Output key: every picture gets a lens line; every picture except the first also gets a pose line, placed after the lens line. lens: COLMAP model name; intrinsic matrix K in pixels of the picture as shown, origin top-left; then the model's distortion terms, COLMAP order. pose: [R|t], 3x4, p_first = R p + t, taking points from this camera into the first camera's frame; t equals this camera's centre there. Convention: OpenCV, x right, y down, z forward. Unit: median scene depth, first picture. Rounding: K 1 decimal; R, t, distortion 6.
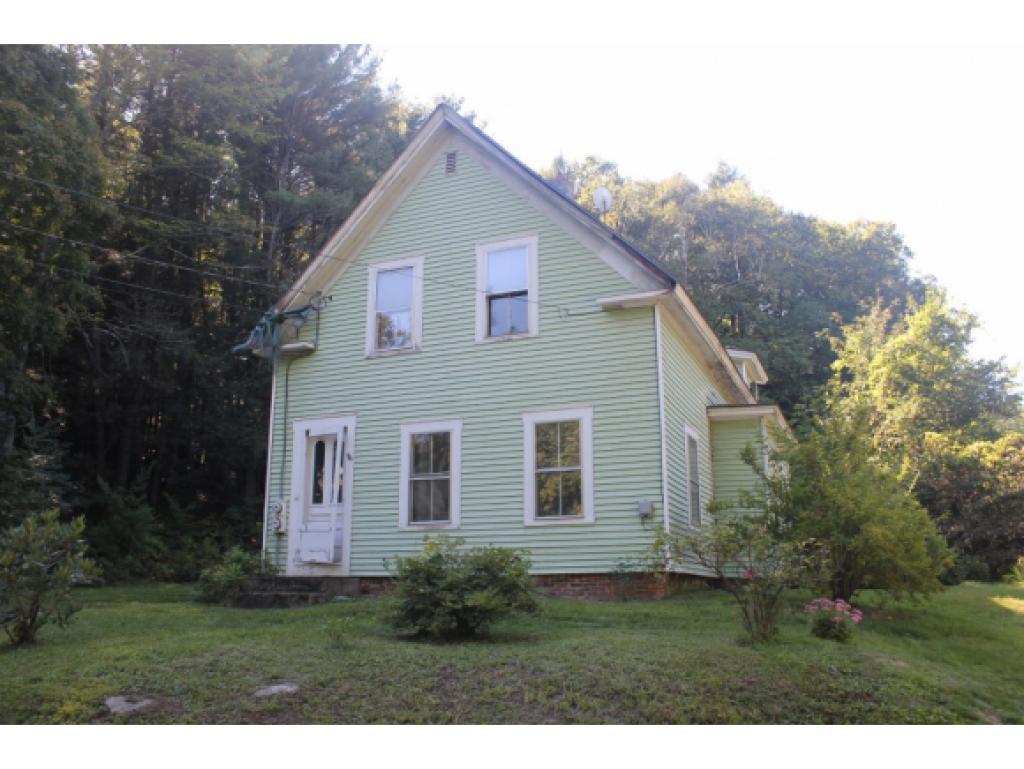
lens RADIAL K [[802.6, 0, 512.0], [0, 802.6, 384.5], [0, 0, 1]] dist [-0.003600, -0.000865]
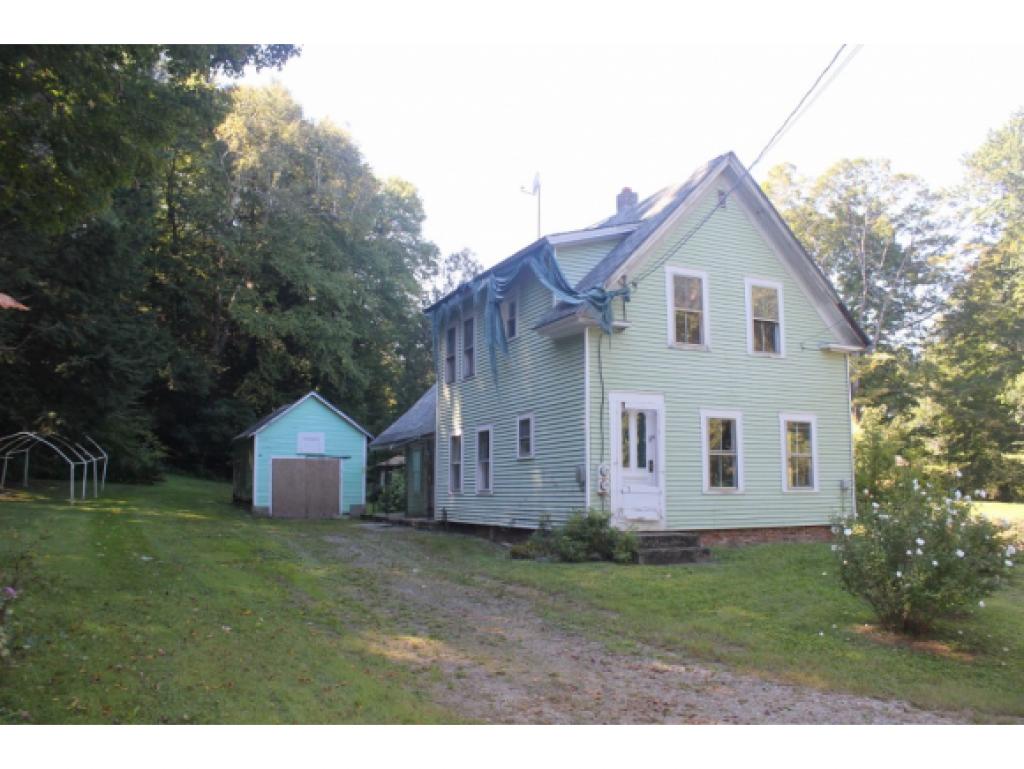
lens RADIAL K [[802.6, 0, 512.0], [0, 802.6, 384.5], [0, 0, 1]] dist [-0.003600, -0.000865]
pose [[0.641800, 0.102531, 0.759987, -1.286230], [-0.179469, 0.983583, 0.018863, 0.042335], [-0.745576, -0.148501, 0.649664, 0.424213]]
